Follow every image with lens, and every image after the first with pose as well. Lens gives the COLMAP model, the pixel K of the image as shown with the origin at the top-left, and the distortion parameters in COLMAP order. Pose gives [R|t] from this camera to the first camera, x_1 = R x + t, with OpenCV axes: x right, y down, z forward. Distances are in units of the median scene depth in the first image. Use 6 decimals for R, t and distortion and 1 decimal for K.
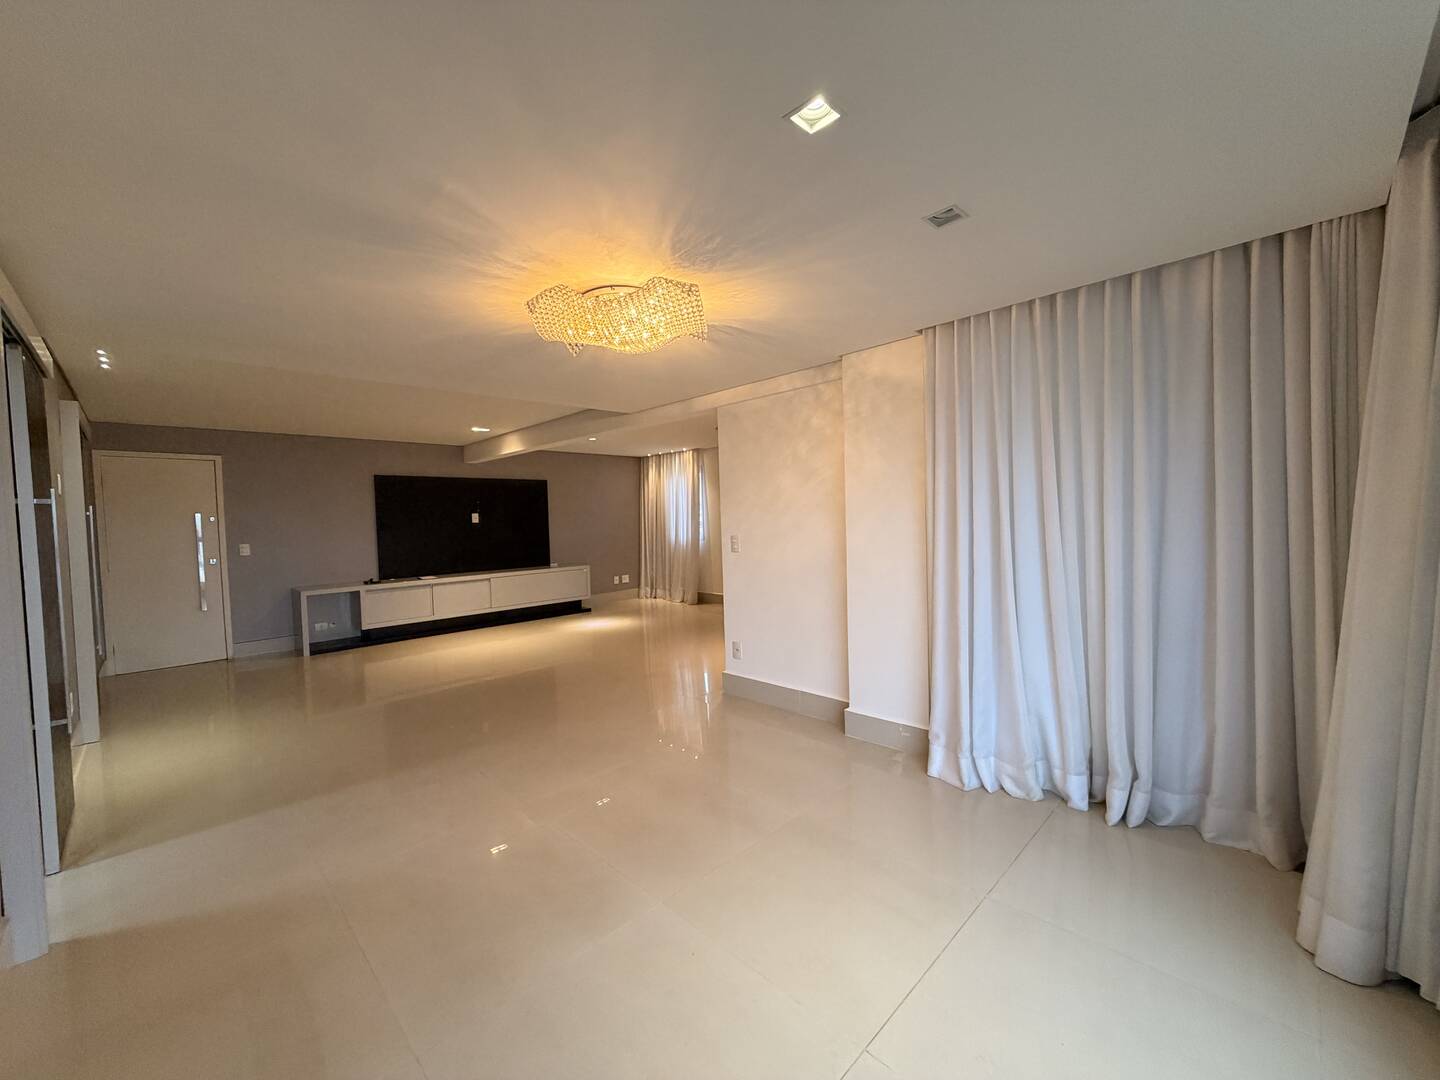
lens RADIAL K [[571.4, 0, 715.9], [0, 571.4, 538.7], [0, 0, 1]] dist [0.000017, -0.000062]
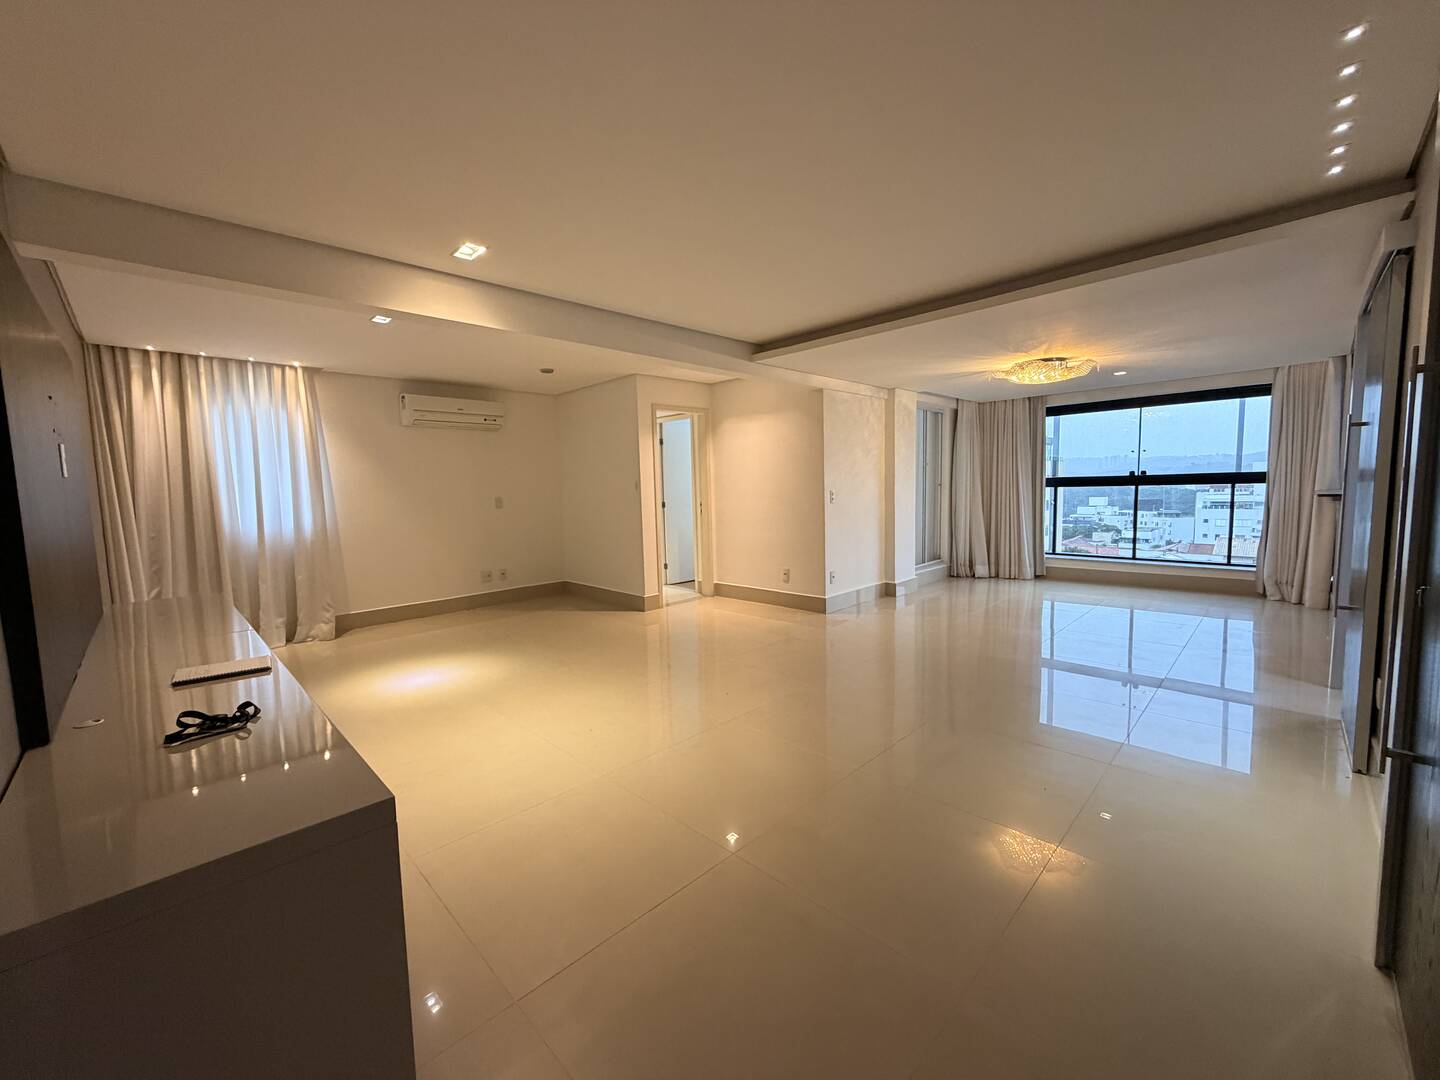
lens RADIAL K [[571.4, 0, 715.9], [0, 571.4, 538.7], [0, 0, 1]] dist [0.000017, -0.000062]
pose [[-0.002913, -0.052840, 0.998599, -1.376524], [0.066143, 0.996406, 0.052917, 0.020323], [-0.997806, 0.066205, 0.000592, 1.361145]]
